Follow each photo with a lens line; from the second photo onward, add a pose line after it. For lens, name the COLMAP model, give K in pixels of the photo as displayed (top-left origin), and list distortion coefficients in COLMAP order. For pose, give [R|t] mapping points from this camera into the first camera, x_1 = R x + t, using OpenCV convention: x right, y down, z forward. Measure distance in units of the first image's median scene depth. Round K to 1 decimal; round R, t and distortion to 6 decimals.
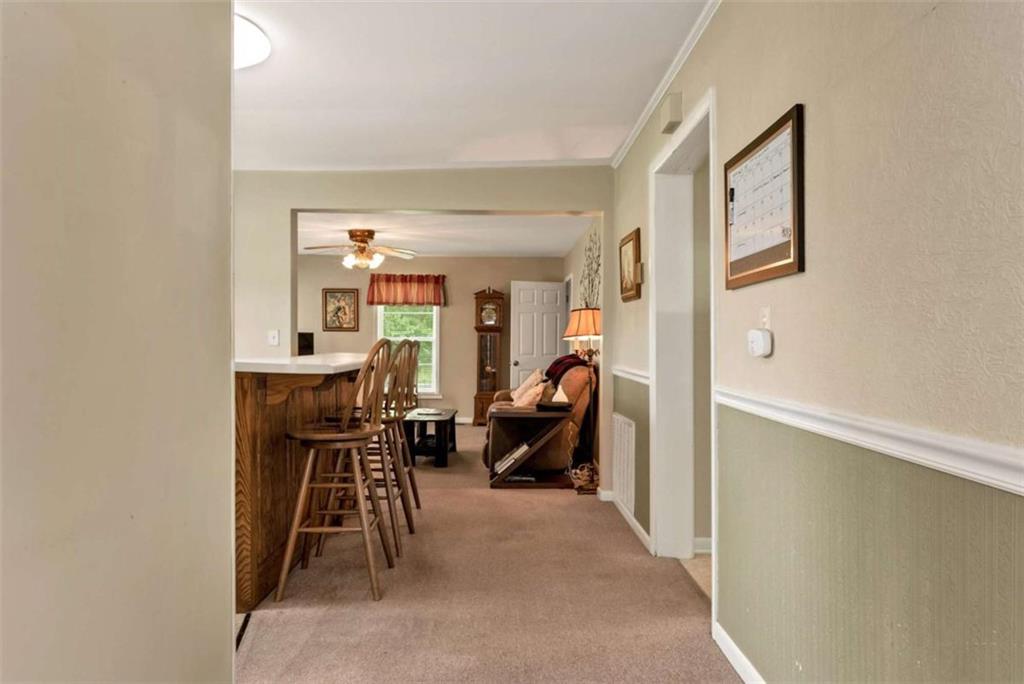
lens RADIAL K [[687.6, 0, 510.9], [0, 687.6, 352.6], [0, 0, 1]] dist [0.004752, 0.000515]
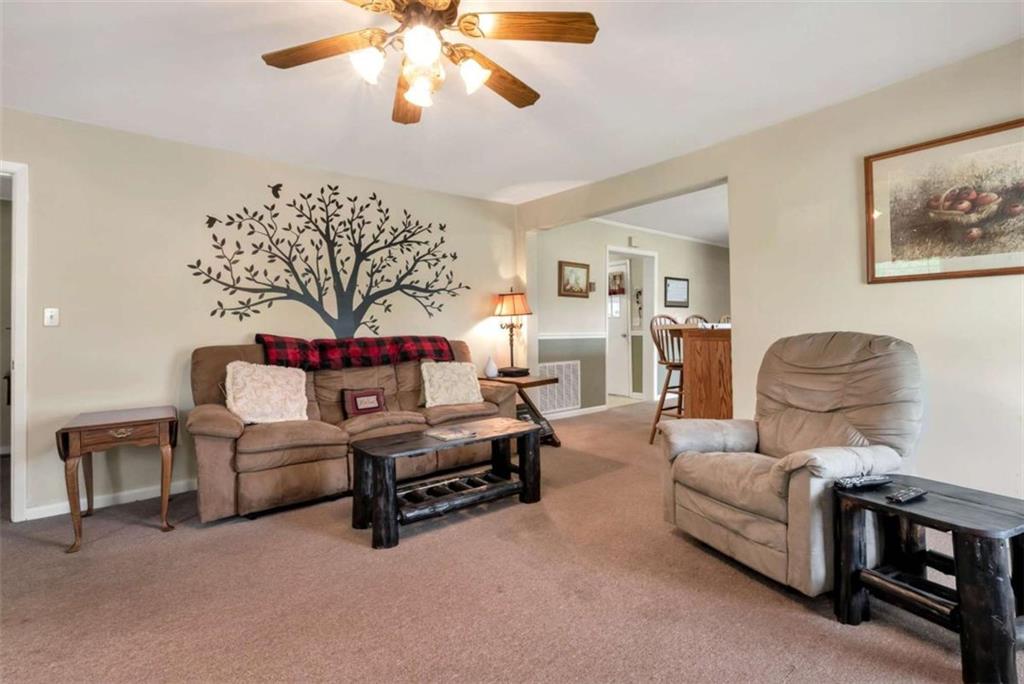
lens RADIAL K [[462.8, 0, 517.2], [0, 462.8, 324.4], [0, 0, 1]] dist [-0.001406, -0.001114]
pose [[-0.619435, 0.008729, 0.784999, -0.404945], [0.018238, 0.999828, 0.003273, -0.004175], [-0.784836, 0.016345, -0.619488, 1.056745]]
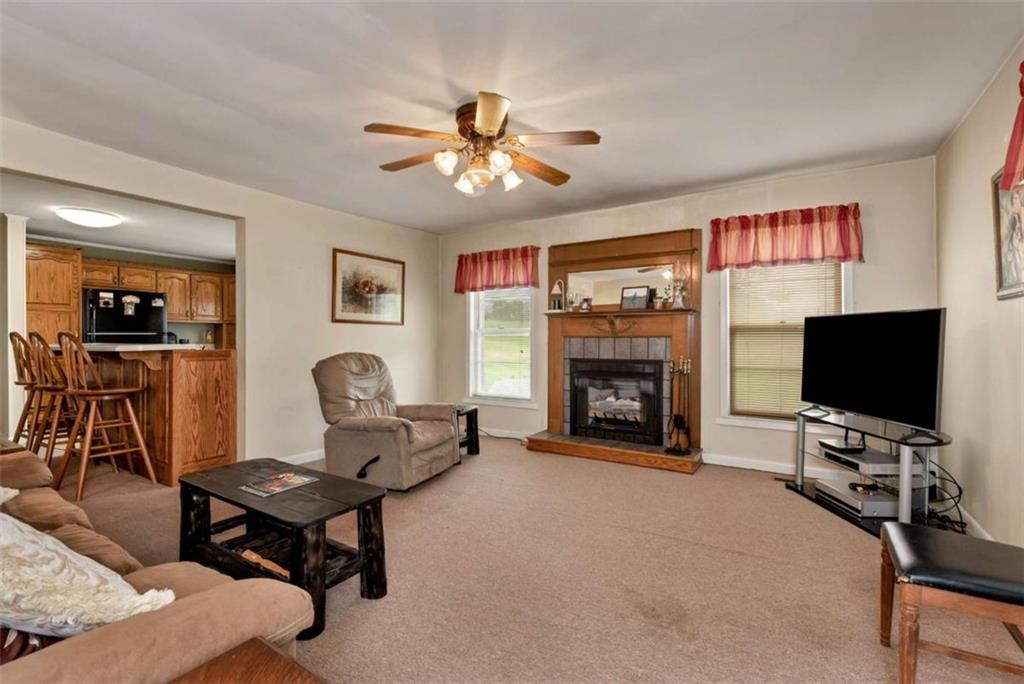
lens RADIAL K [[462.8, 0, 515.1], [0, 462.8, 339.2], [0, 0, 1]] dist [-0.001406, -0.001114]
pose [[-0.536617, -0.005701, -0.843807, 0.054366], [-0.015610, 0.999873, 0.003172, -0.011785], [0.843682, 0.014874, -0.536638, 1.147314]]
